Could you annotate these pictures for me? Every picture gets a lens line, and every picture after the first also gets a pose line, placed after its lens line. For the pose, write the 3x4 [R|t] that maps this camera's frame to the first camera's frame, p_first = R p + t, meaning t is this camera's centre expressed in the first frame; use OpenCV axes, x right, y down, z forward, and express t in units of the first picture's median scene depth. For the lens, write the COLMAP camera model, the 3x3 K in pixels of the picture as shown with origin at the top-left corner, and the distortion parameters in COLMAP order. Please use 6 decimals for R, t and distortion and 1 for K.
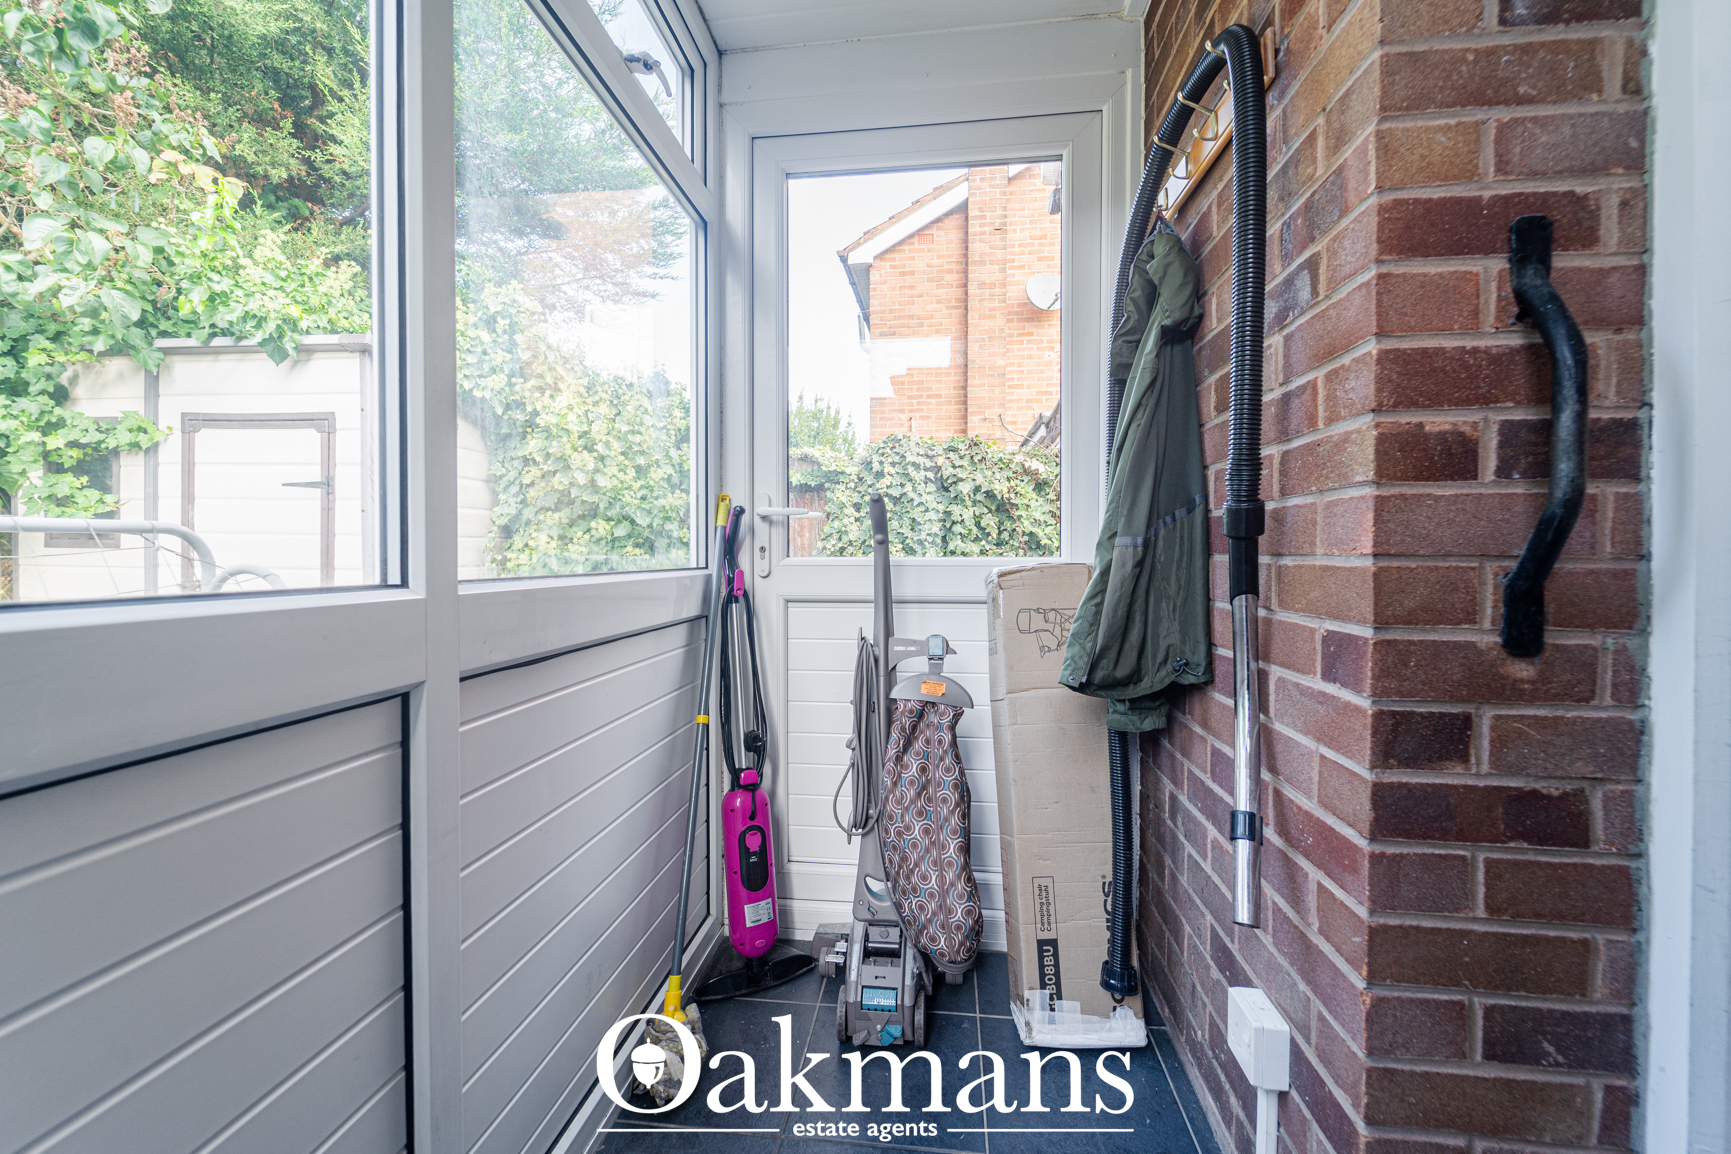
lens RADIAL K [[695.7, 0, 874.1], [0, 695.7, 573.8], [0, 0, 1]] dist [0.000896, -0.000619]
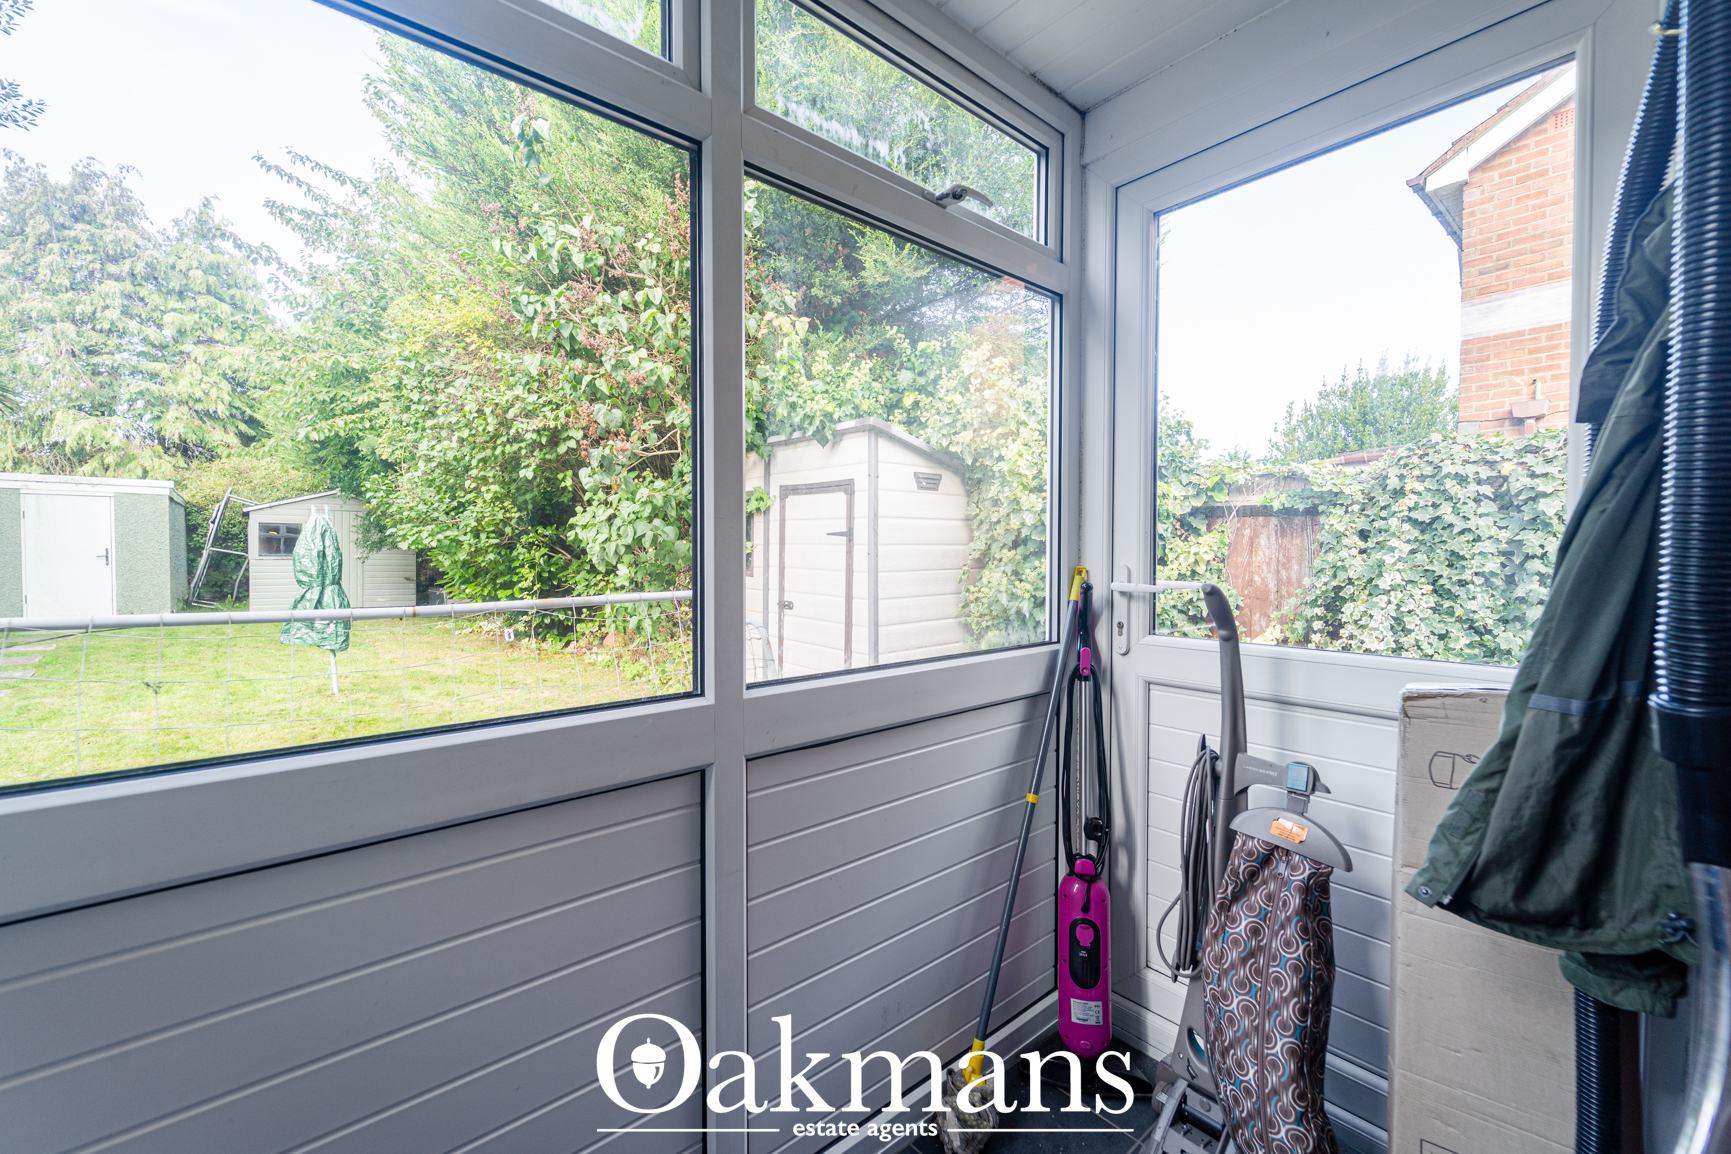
lens RADIAL K [[702.0, 0, 859.7], [0, 702.0, 577.3], [0, 0, 1]] dist [-0.000592, -0.000315]
pose [[0.728894, 0.023682, -0.684217, 0.142653], [-0.019439, 0.999715, 0.013894, -0.066202], [0.684351, 0.003173, 0.729146, 0.045744]]
